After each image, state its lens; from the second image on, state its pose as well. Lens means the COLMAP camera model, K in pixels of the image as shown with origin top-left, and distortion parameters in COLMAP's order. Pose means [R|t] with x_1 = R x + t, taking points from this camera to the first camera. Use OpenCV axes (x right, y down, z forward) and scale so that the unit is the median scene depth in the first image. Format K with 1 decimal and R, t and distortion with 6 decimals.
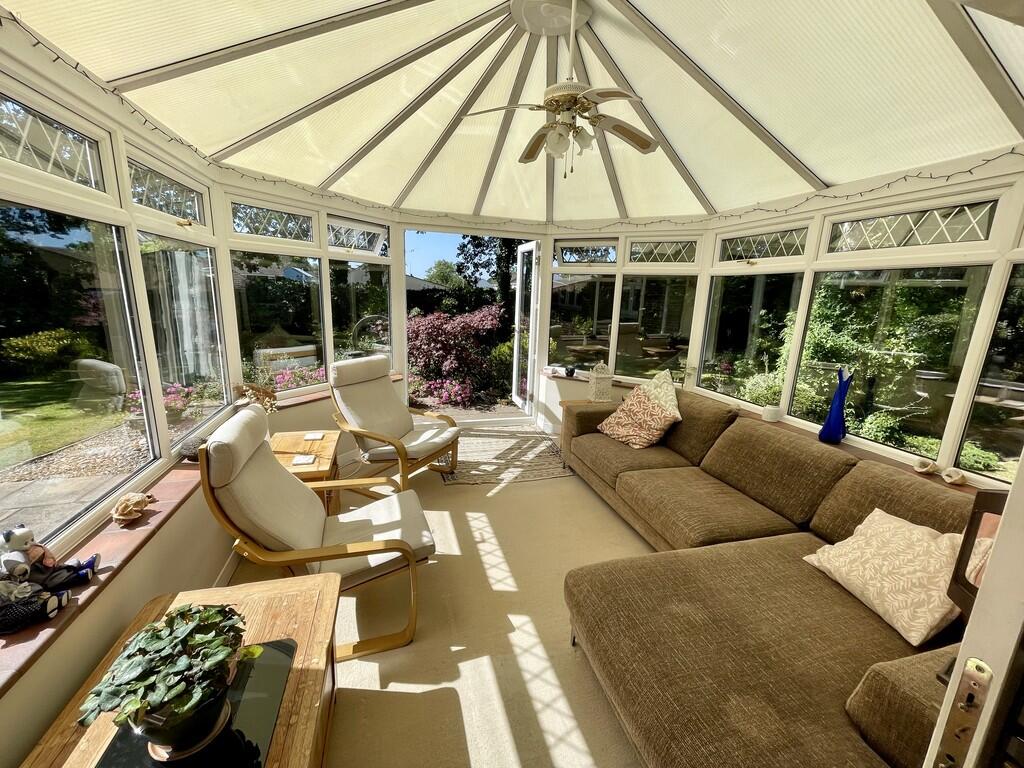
lens RADIAL K [[413.1, 0, 509.9], [0, 413.1, 383.1], [0, 0, 1]] dist [-0.000968, -0.000007]
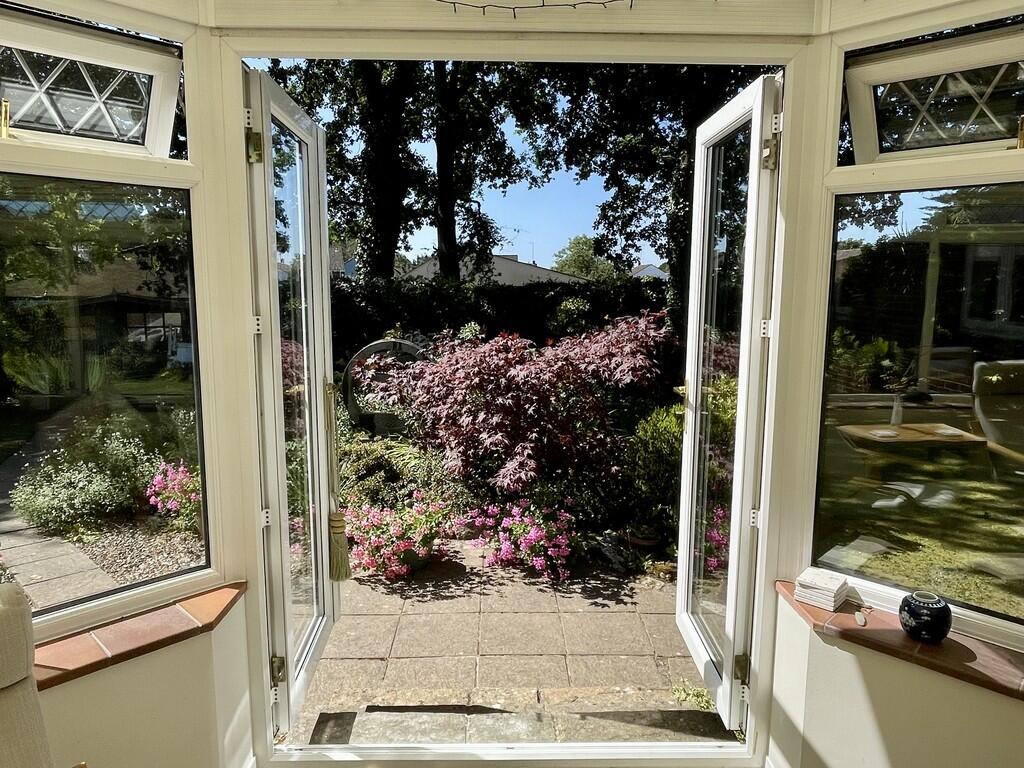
lens RADIAL K [[689.2, 0, 512.7], [0, 689.2, 383.6], [0, 0, 1]] dist [0.009269, 0.002029]
pose [[0.965608, 0.009165, -0.259842, 0.016028], [-0.029584, 0.996761, -0.074782, -0.073724], [0.258315, 0.079897, 0.962751, 0.350461]]
